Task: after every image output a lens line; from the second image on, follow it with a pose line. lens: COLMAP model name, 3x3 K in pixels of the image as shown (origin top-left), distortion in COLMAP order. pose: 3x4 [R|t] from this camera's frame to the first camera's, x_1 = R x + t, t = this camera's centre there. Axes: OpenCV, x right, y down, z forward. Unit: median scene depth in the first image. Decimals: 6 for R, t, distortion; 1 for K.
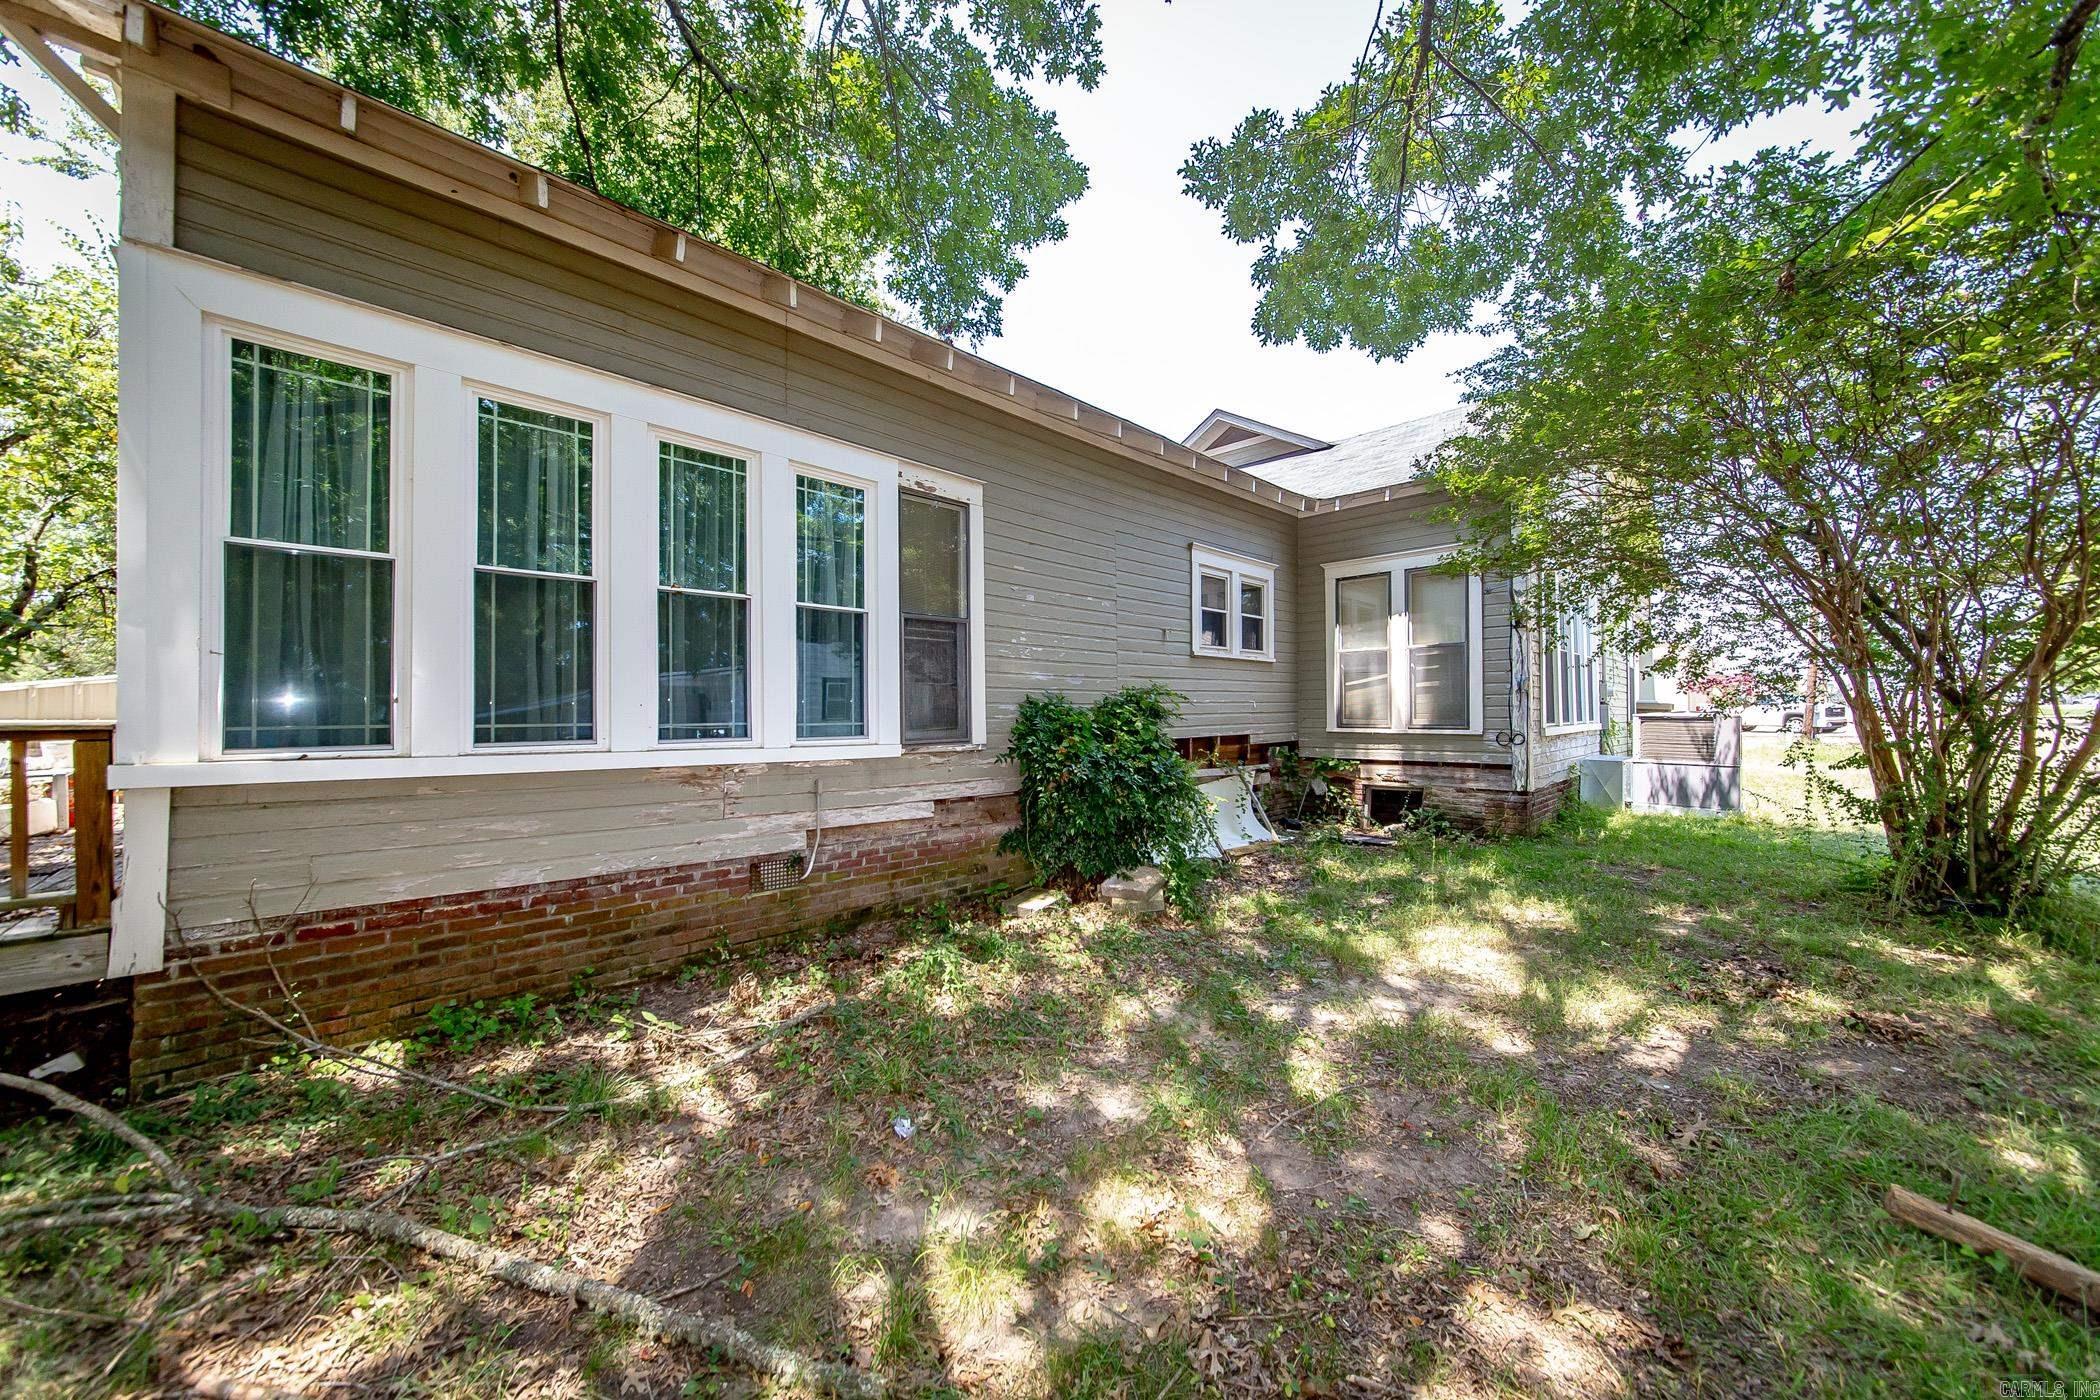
lens RADIAL K [[754.3, 0, 1049.3], [0, 754.3, 701.0], [0, 0, 1]] dist [-0.000736, 0.000010]
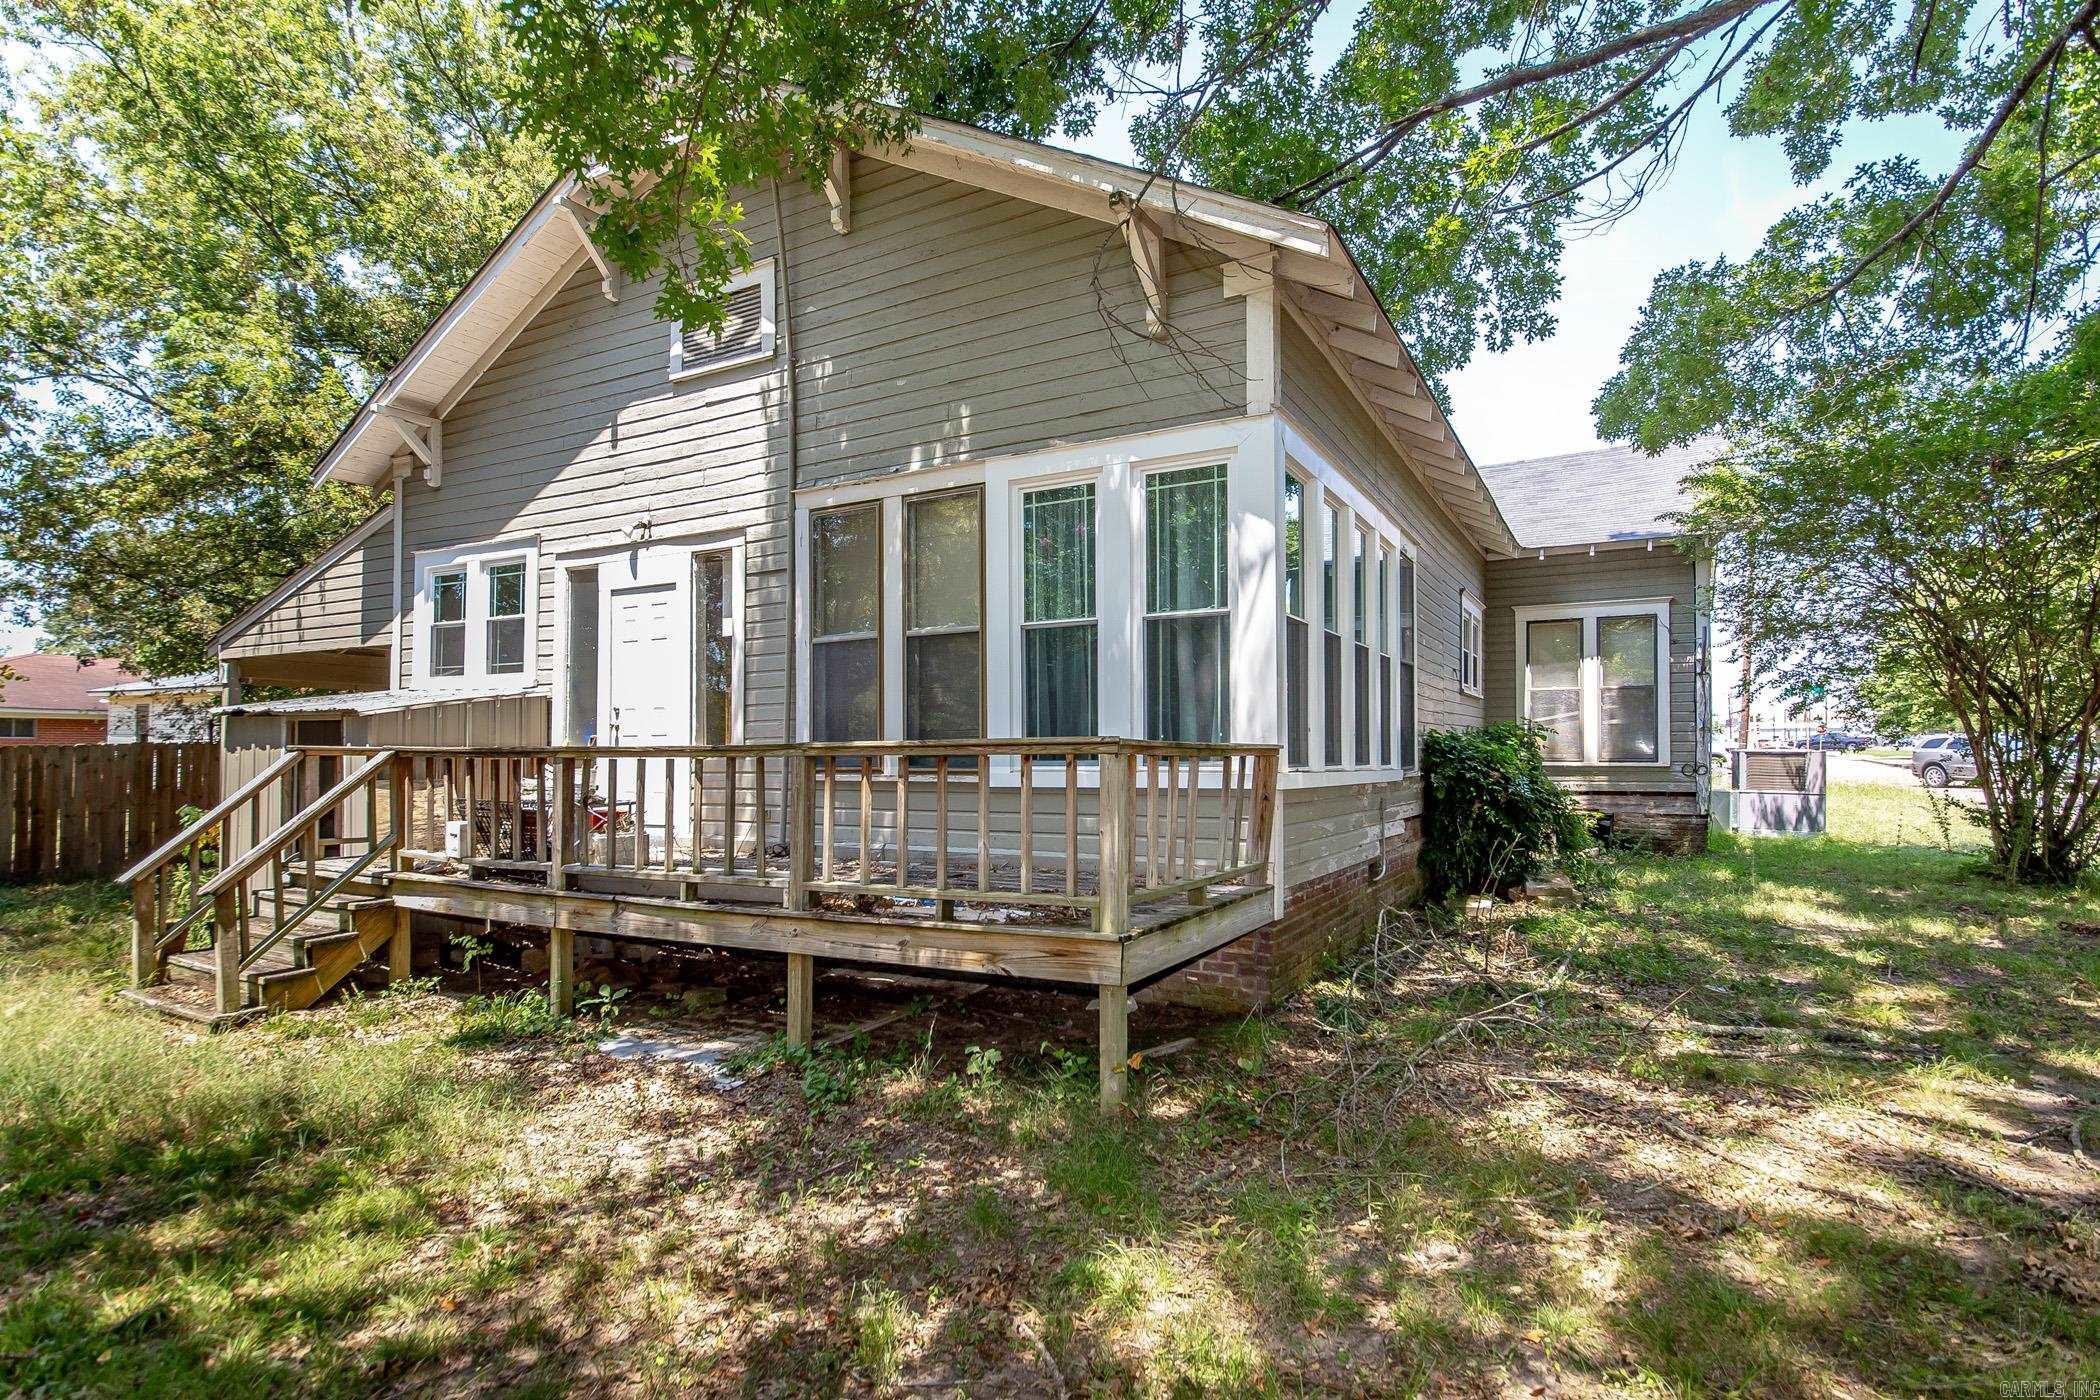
lens RADIAL K [[1059.3, 0, 1050.2], [0, 1059.3, 742.7], [0, 0, 1]] dist [-0.000765, -0.000032]
pose [[0.967283, 0.004888, 0.253653, -0.674691], [-0.006616, 0.999960, 0.005958, 0.004637], [-0.253614, -0.007442, 0.967277, -0.286909]]
